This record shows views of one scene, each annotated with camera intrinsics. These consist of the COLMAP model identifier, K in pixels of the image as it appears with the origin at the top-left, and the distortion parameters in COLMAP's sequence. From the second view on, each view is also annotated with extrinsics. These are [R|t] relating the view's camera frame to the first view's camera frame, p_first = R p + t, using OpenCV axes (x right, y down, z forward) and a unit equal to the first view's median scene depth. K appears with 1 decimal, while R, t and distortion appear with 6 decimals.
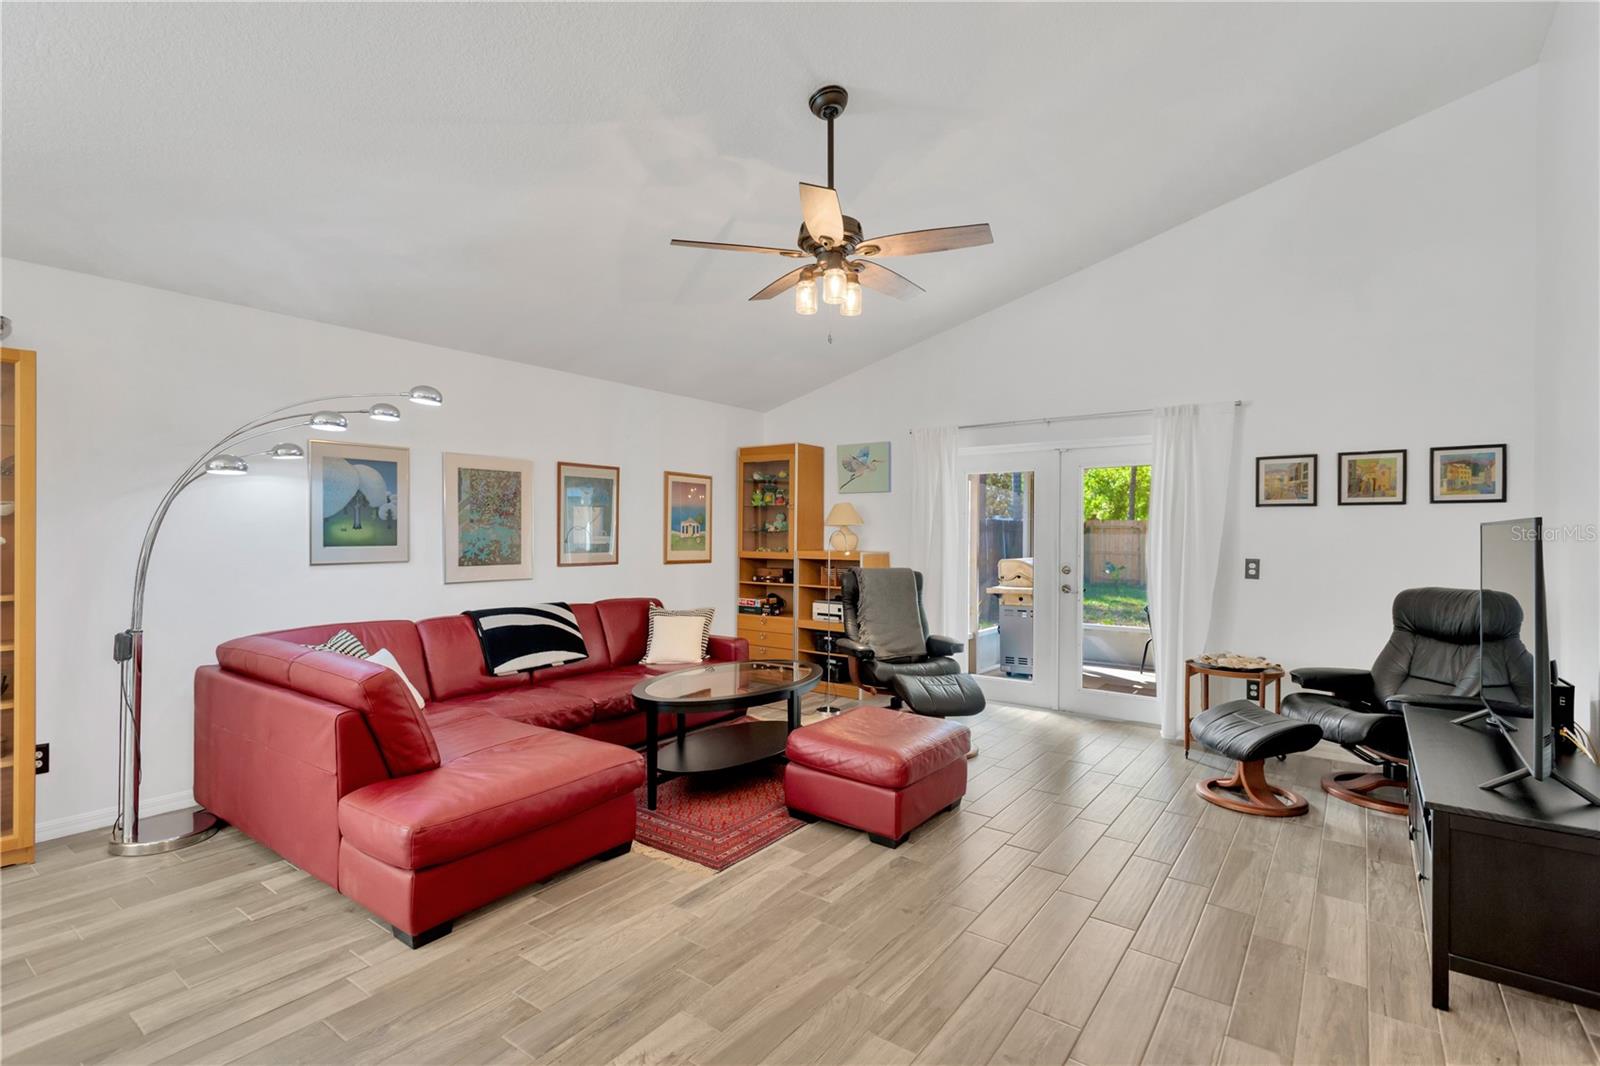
lens RADIAL K [[740.4, 0, 799.9], [0, 740.4, 539.4], [0, 0, 1]] dist [0.016490, -0.006169]
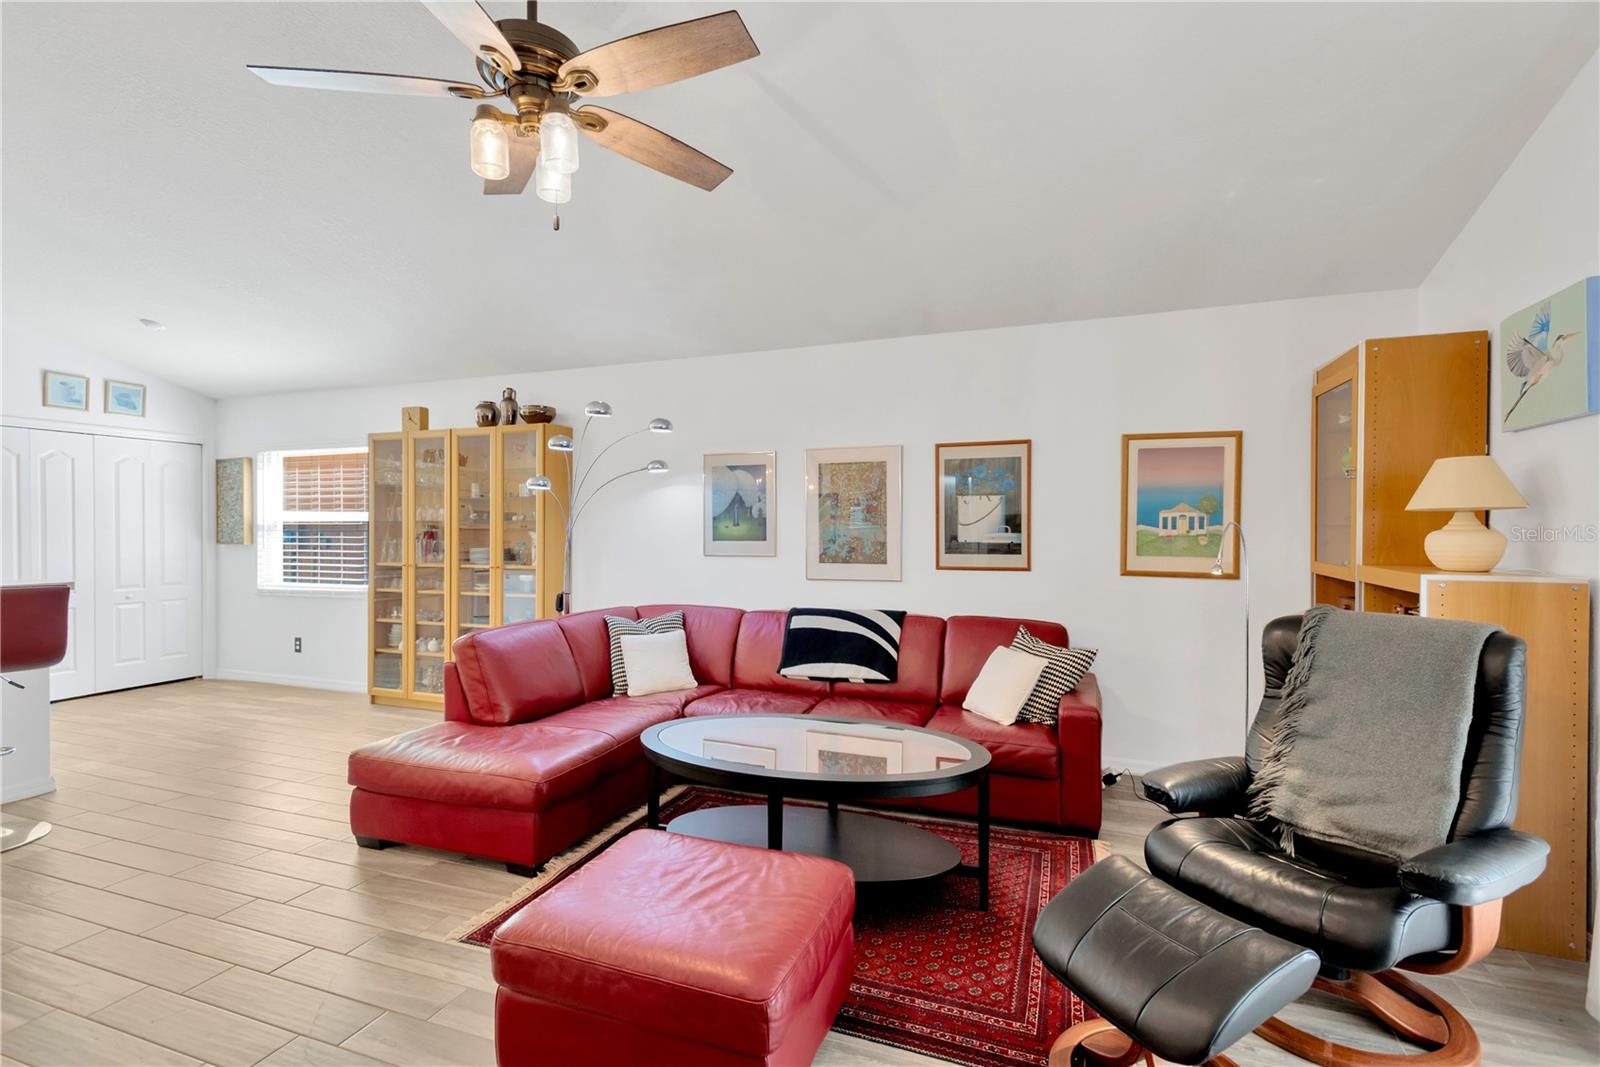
lens RADIAL K [[740.4, 0, 794.1], [0, 740.4, 530.0], [0, 0, 1]] dist [0.016490, -0.006169]
pose [[0.277261, -0.002634, -0.960791, 0.459750], [-0.008266, 0.999953, -0.005127, -0.002182], [0.960759, 0.009363, 0.277226, 0.658538]]
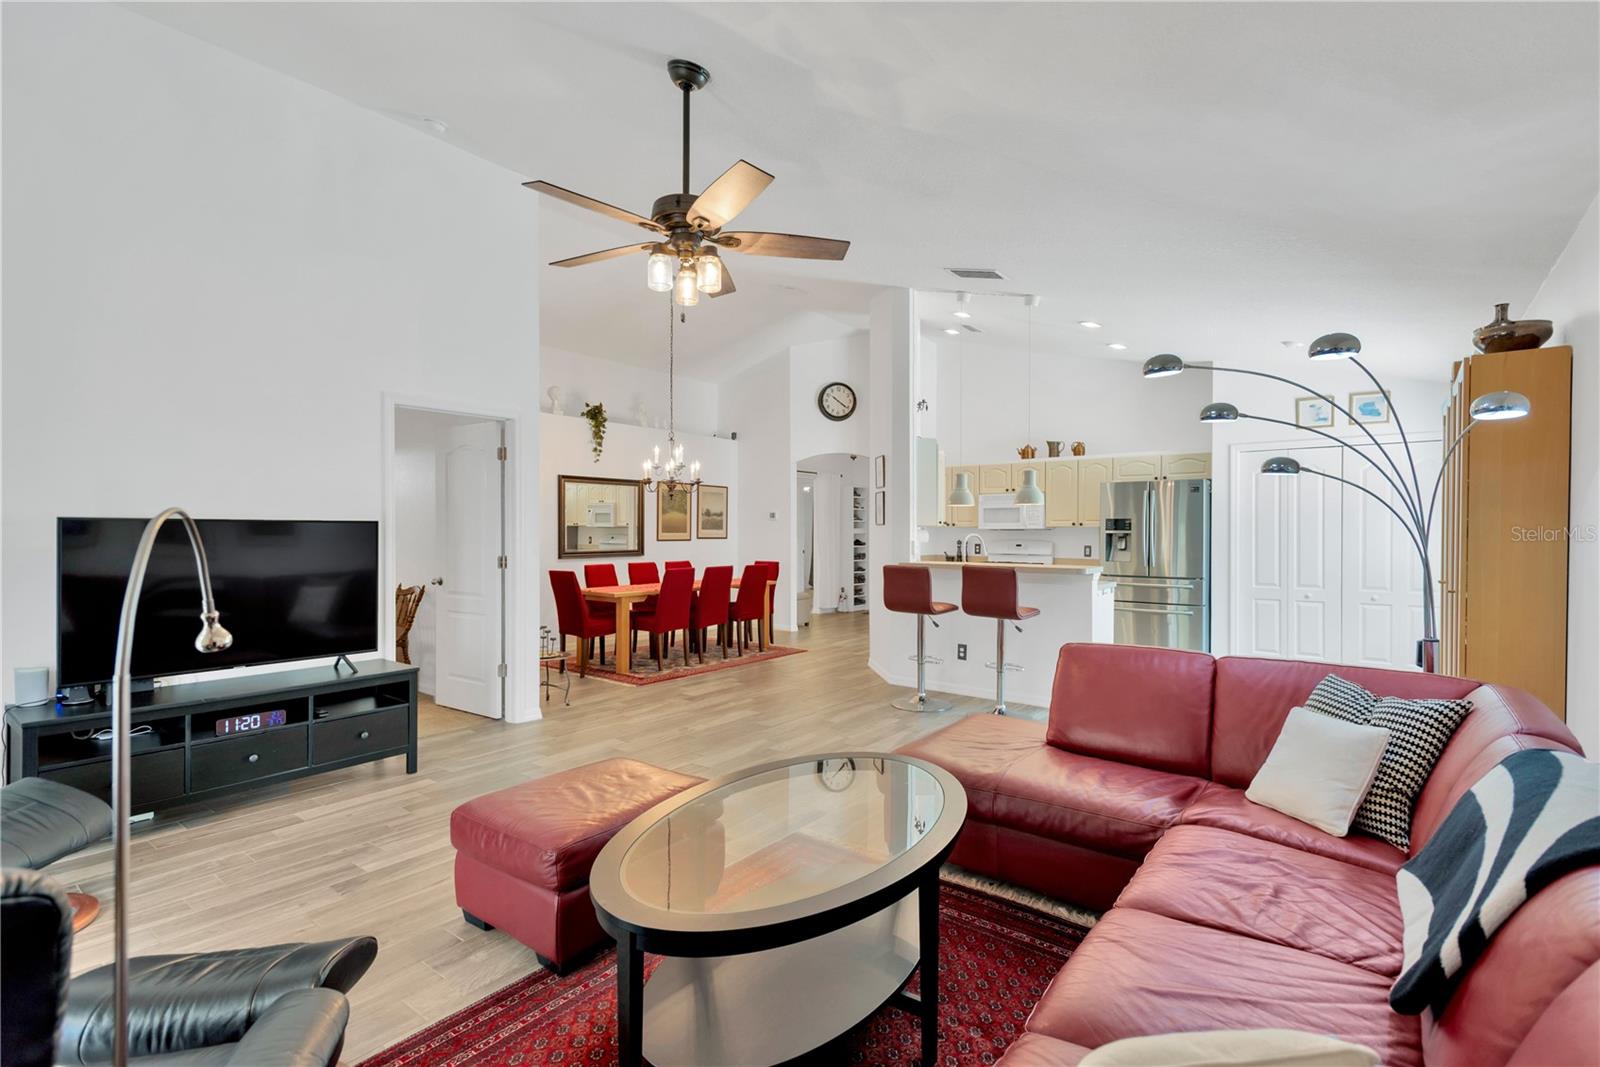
lens RADIAL K [[740.4, 0, 800.2], [0, 740.4, 531.4], [0, 0, 1]] dist [0.016490, -0.006169]
pose [[-0.999758, -0.004288, 0.021561, -0.081786], [-0.004116, 0.999960, 0.008003, -0.009598], [-0.021594, 0.007912, -0.999736, 1.239061]]
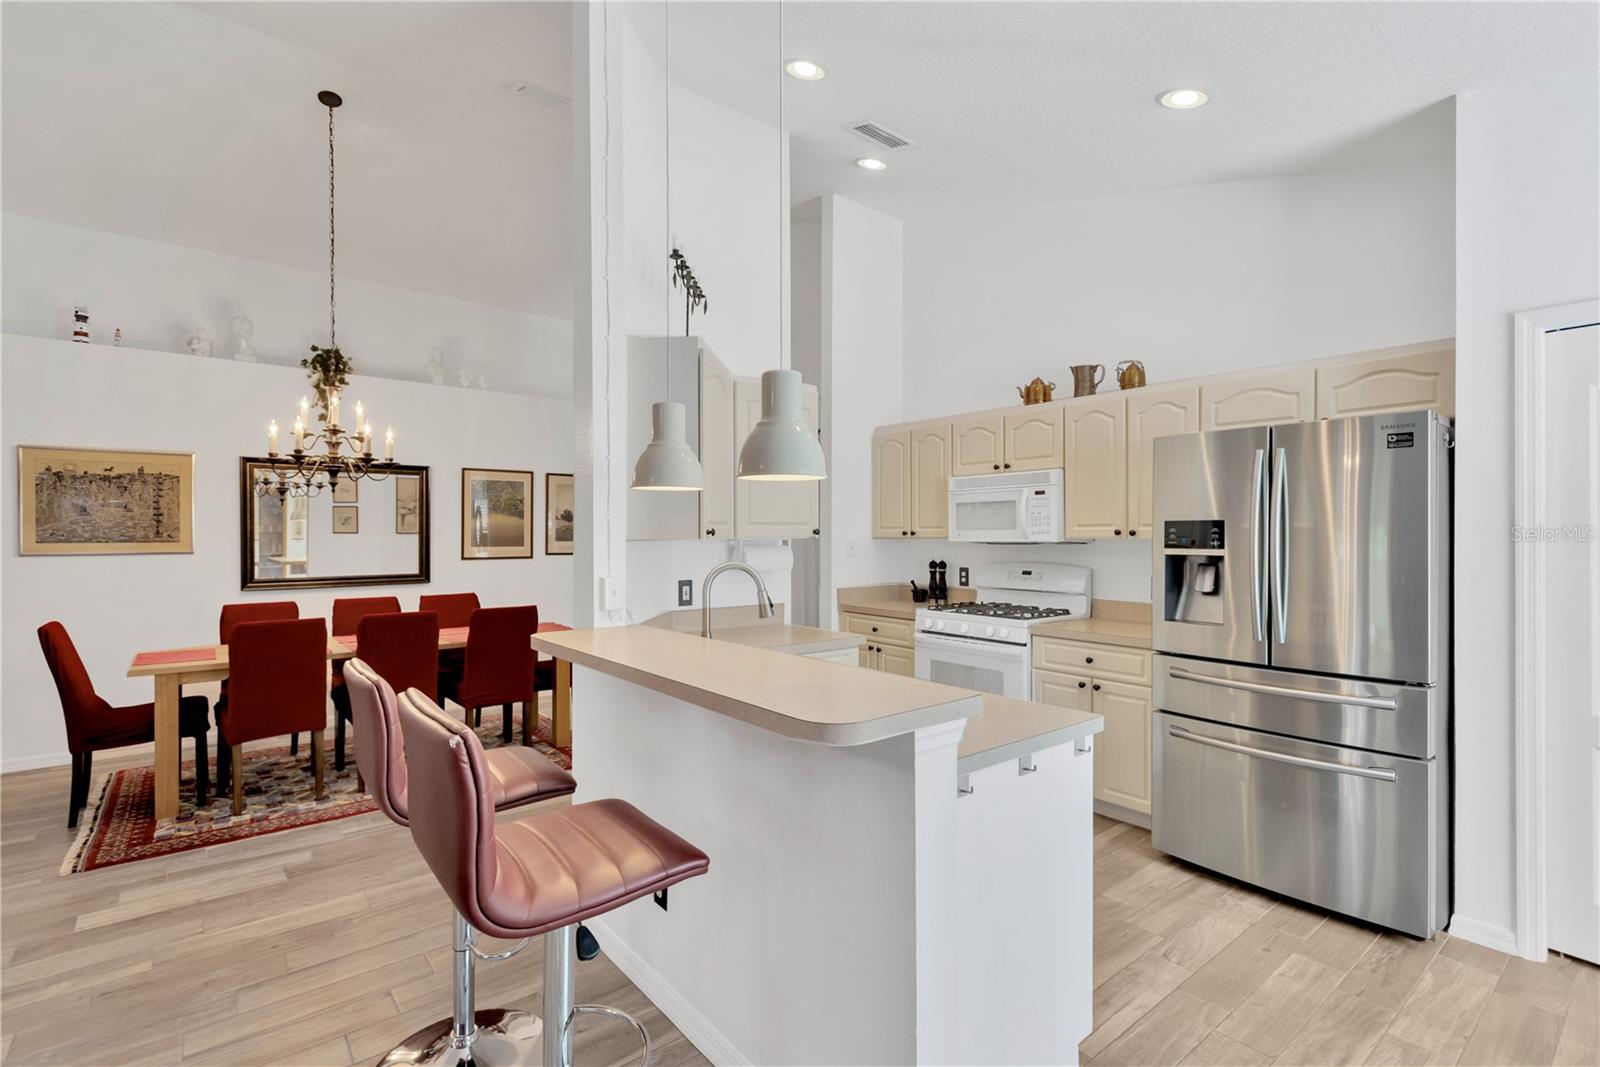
lens RADIAL K [[740.4, 0, 798.7], [0, 740.4, 535.5], [0, 0, 1]] dist [0.016490, -0.006169]
pose [[-0.969577, -0.001845, 0.244778, -0.516161], [0.000166, 0.999966, 0.008197, -0.018525], [-0.244785, 0.007988, -0.969544, 0.425765]]
